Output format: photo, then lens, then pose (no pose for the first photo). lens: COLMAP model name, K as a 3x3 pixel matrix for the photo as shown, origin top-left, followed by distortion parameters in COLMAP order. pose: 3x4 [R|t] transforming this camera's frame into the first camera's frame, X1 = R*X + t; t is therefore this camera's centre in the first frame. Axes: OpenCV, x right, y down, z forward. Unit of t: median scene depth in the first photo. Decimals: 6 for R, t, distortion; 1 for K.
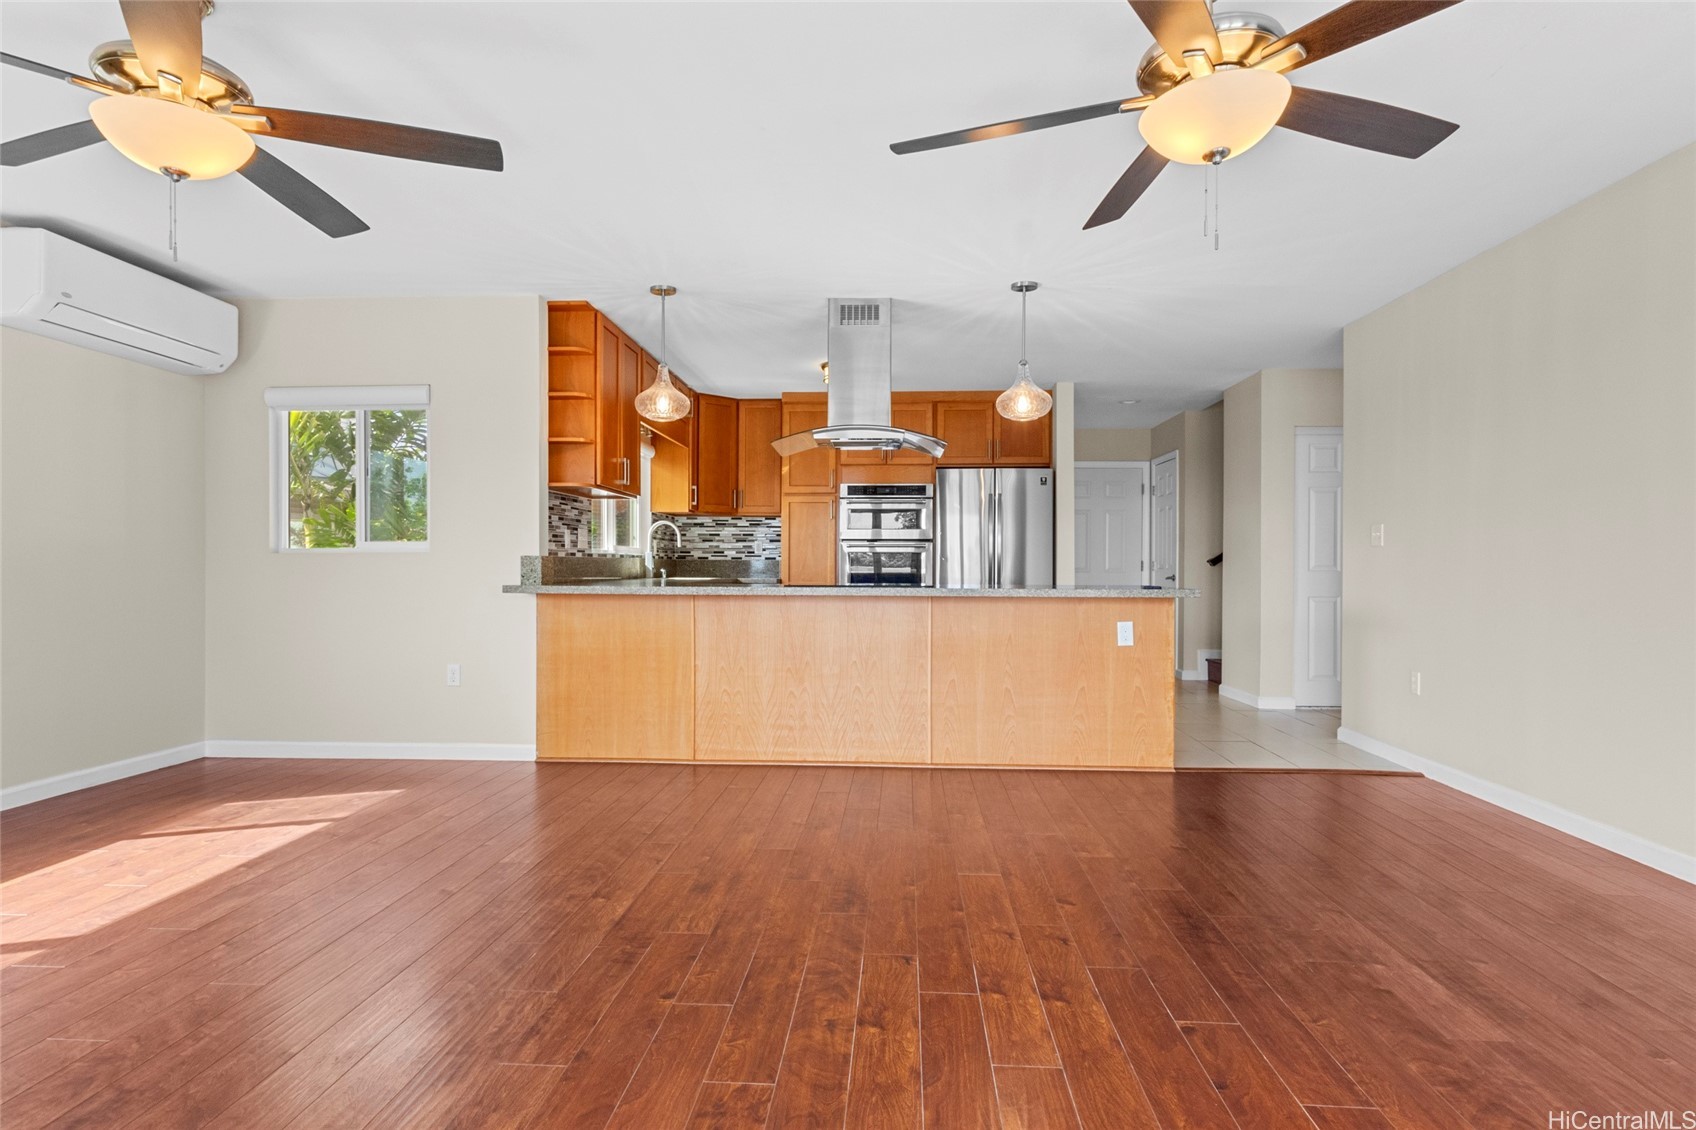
lens RADIAL K [[957.9, 0, 840.7], [0, 957.9, 571.6], [0, 0, 1]] dist [-0.000762, 0.000550]
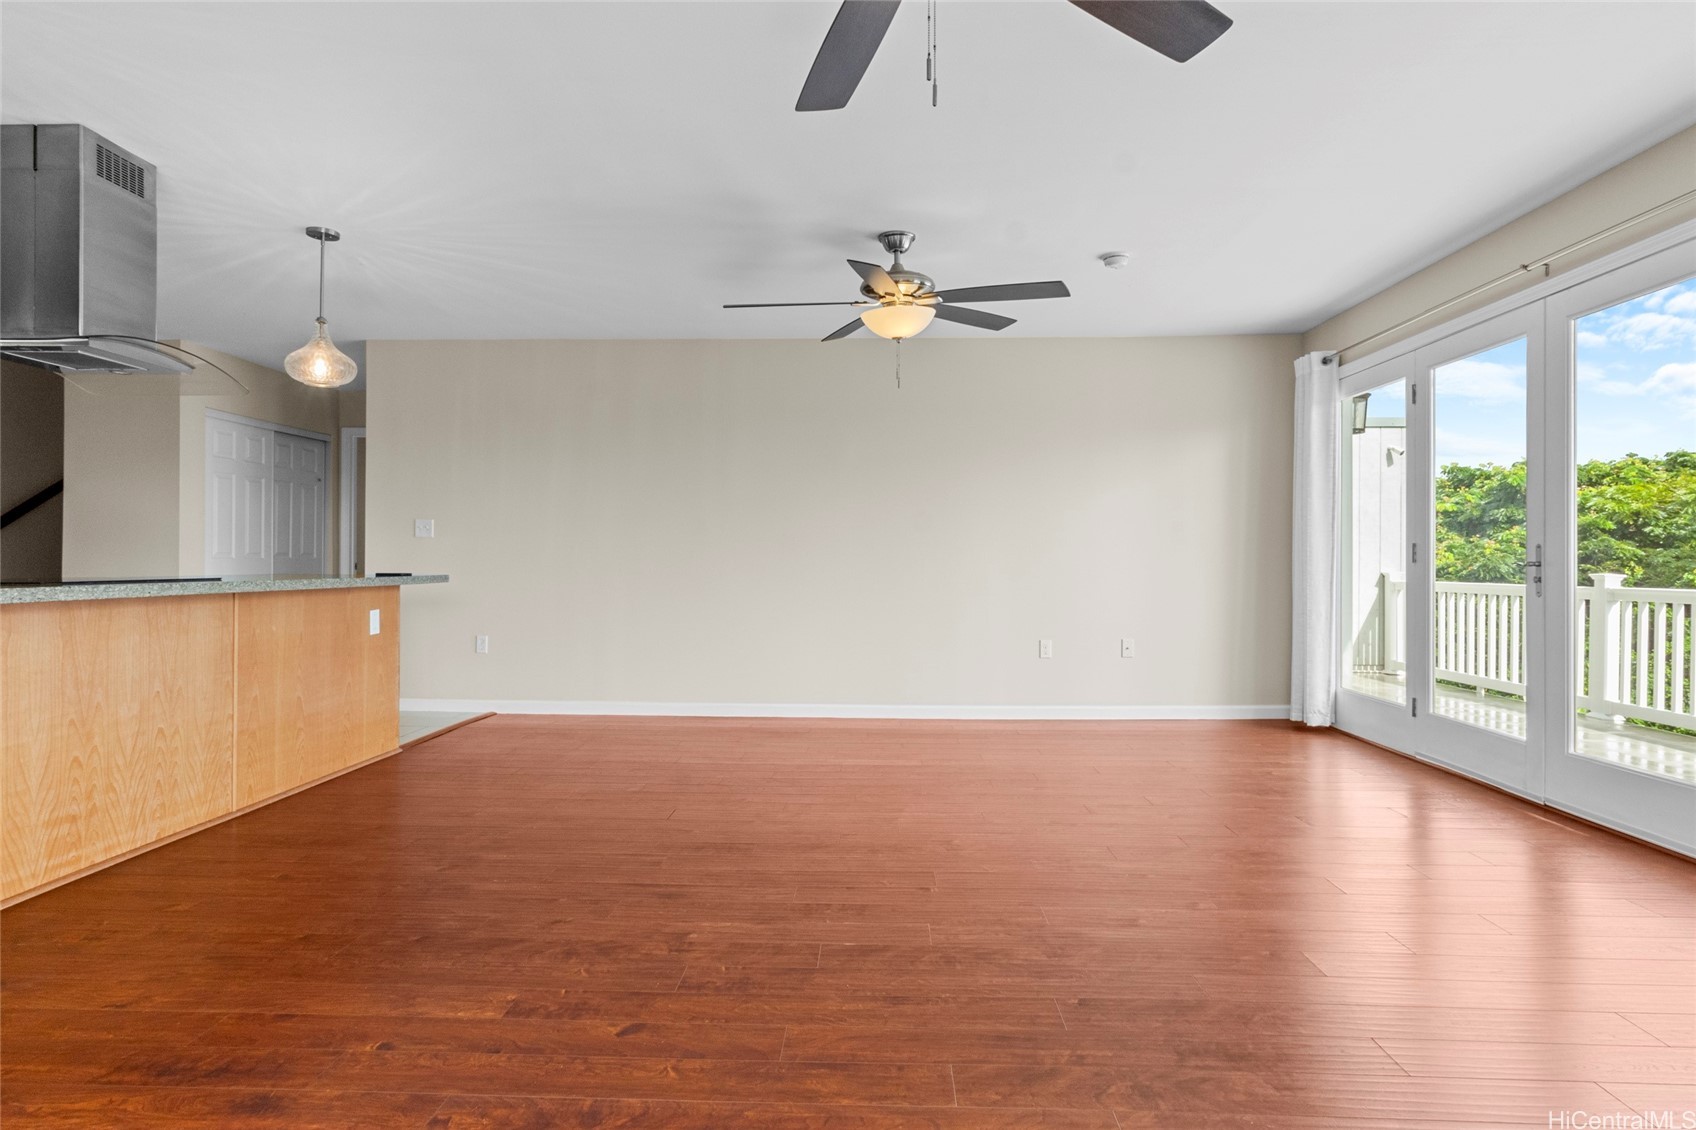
lens RADIAL K [[957.9, 0, 841.9], [0, 957.9, 558.9], [0, 0, 1]] dist [-0.000762, 0.000550]
pose [[-0.038289, -0.001929, 0.999265, -0.678661], [0.007288, 0.999971, 0.002210, 0.001475], [-0.999240, 0.007367, -0.038274, 0.539745]]
